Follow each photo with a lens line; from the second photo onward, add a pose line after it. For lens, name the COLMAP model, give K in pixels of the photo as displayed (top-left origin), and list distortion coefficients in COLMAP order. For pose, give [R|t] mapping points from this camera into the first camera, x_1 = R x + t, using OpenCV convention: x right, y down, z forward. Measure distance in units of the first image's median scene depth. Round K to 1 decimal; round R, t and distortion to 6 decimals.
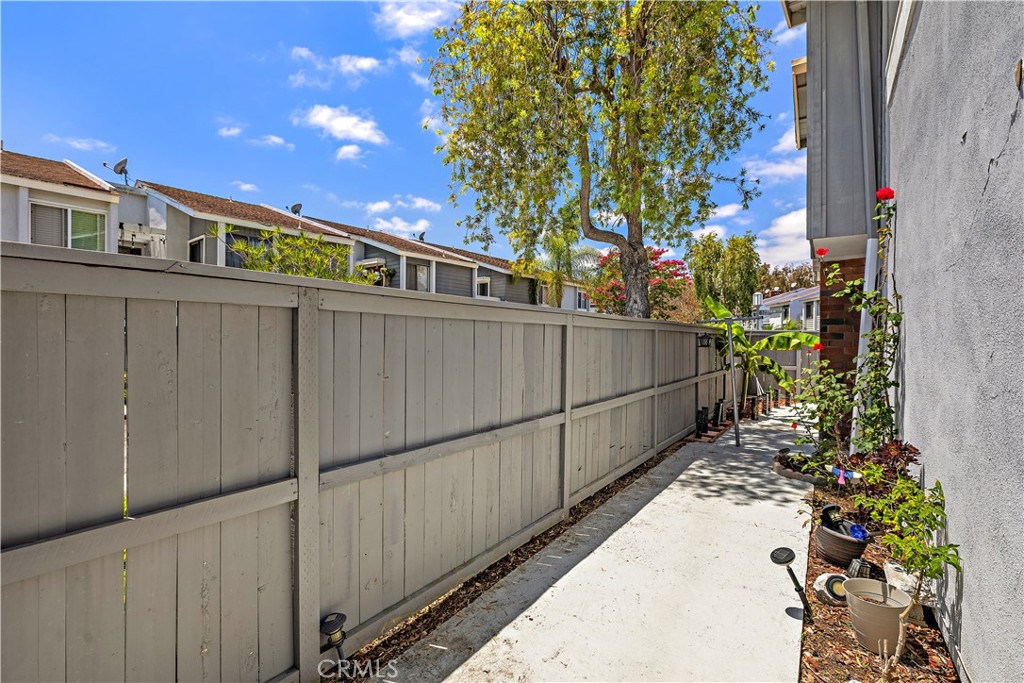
lens RADIAL K [[459.1, 0, 512.0], [0, 459.1, 341.5], [0, 0, 1]] dist [-0.000210, 0.000096]
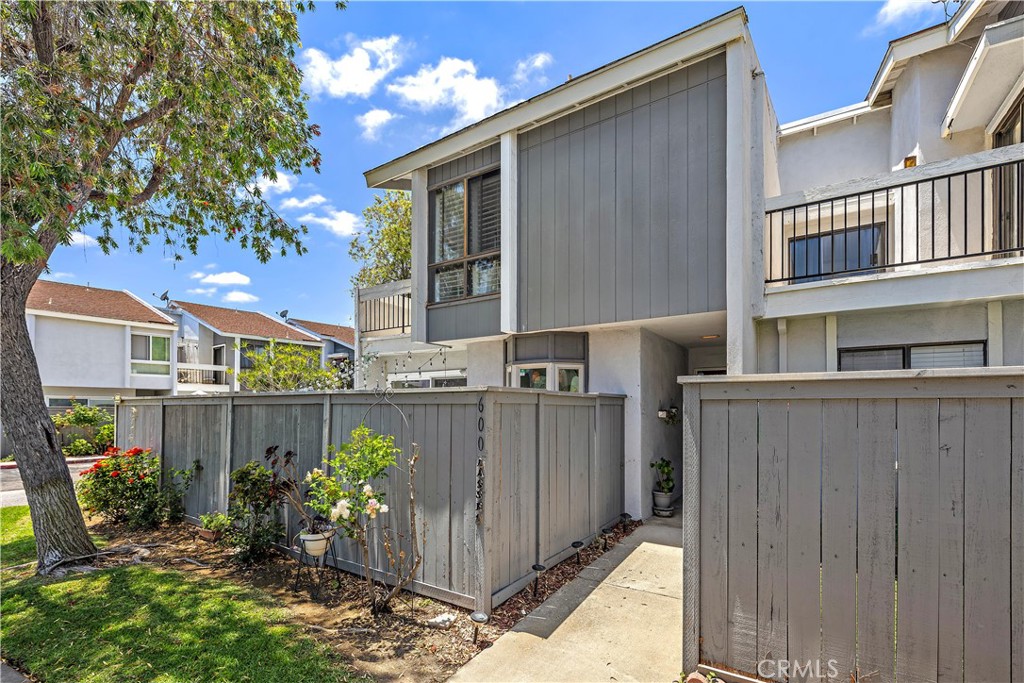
lens RADIAL K [[455.0, 0, 514.5], [0, 455.0, 404.2], [0, 0, 1]] dist [0.003732, 0.000154]
pose [[0.999287, -0.006882, 0.037133, 0.271989], [0.007430, 0.999865, -0.014633, 0.000690], [-0.037027, 0.014898, 0.999203, -0.625075]]
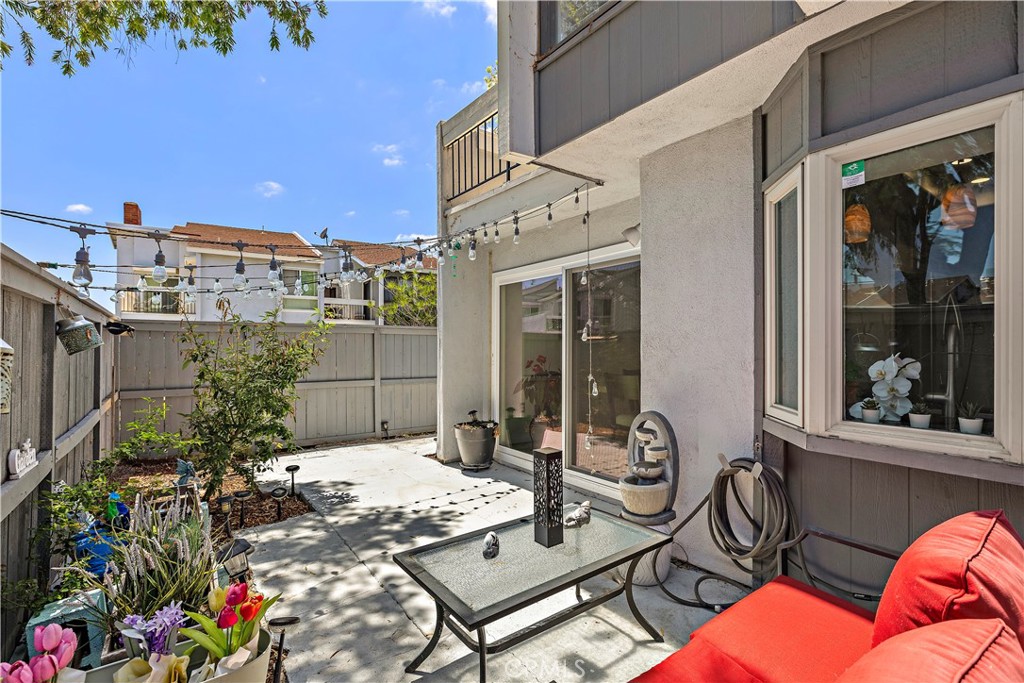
lens RADIAL K [[471.1, 0, 512.0], [0, 471.1, 341.5], [0, 0, 1]] dist [0.000028, -0.000015]
pose [[0.950204, -0.011817, -0.311406, 0.247402], [0.004916, 0.999725, -0.022938, 0.010709], [0.311591, 0.020265, 0.950000, -0.317050]]
